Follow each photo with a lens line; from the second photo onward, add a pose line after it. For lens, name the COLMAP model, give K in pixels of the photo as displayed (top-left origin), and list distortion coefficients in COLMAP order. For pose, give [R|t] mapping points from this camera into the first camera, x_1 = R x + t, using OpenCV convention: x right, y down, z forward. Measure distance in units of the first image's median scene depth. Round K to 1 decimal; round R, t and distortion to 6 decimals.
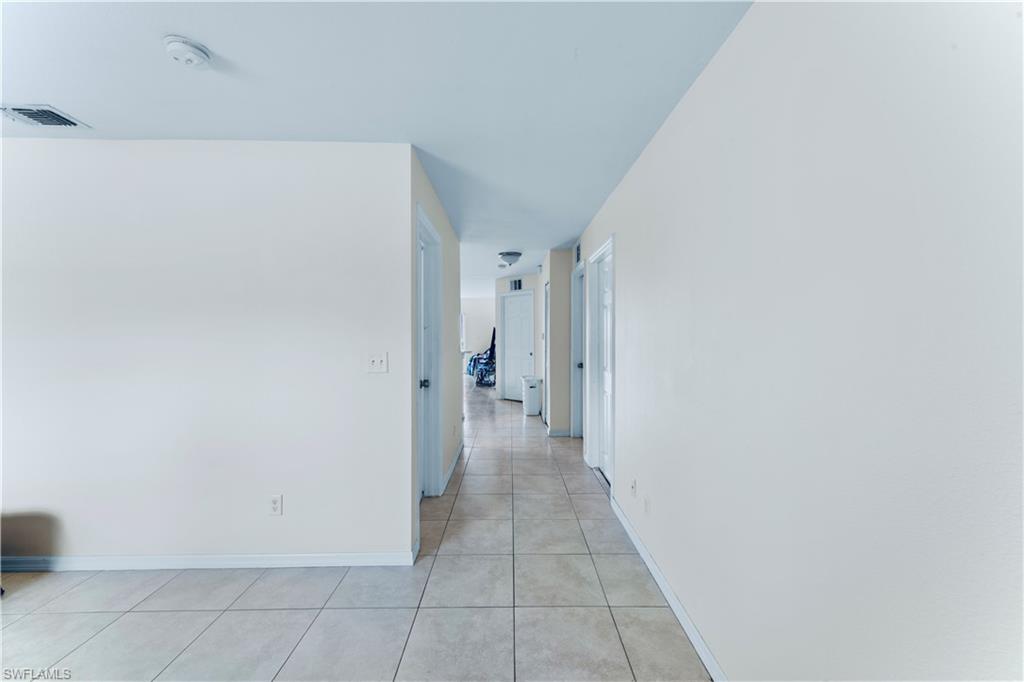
lens RADIAL K [[405.3, 0, 516.6], [0, 405.3, 343.0], [0, 0, 1]] dist [0.000636, 0.000167]
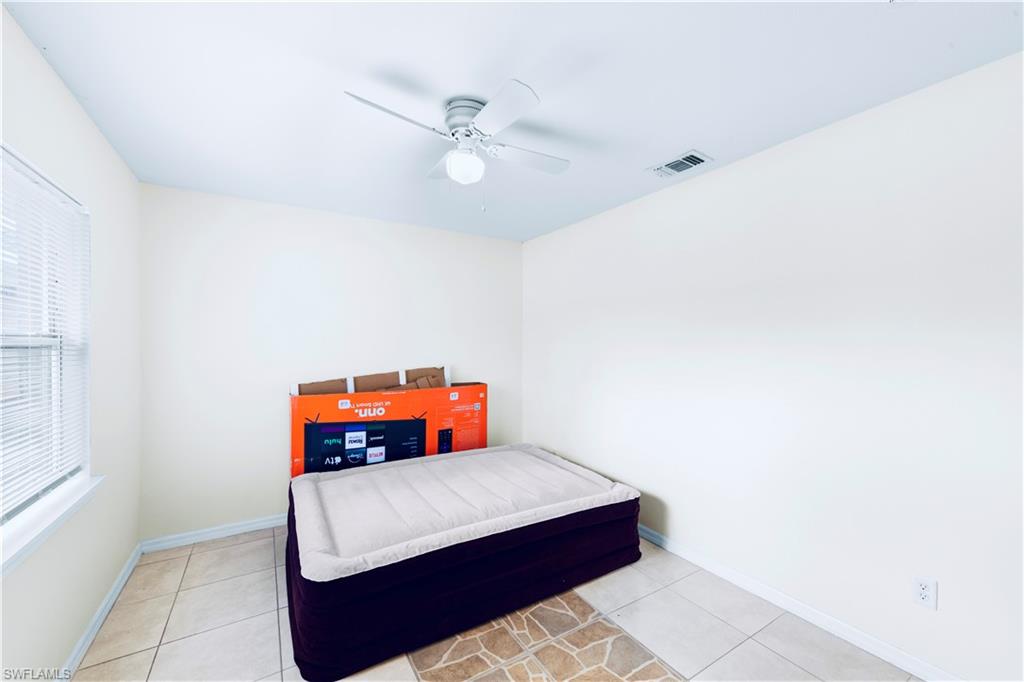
lens RADIAL K [[405.3, 0, 509.5], [0, 405.3, 341.5], [0, 0, 1]] dist [0.000636, 0.000167]
pose [[0.494181, -0.010979, -0.869290, -0.355761], [-0.022218, 0.999434, -0.025254, -0.003407], [0.869075, 0.031794, 0.493657, 0.002545]]
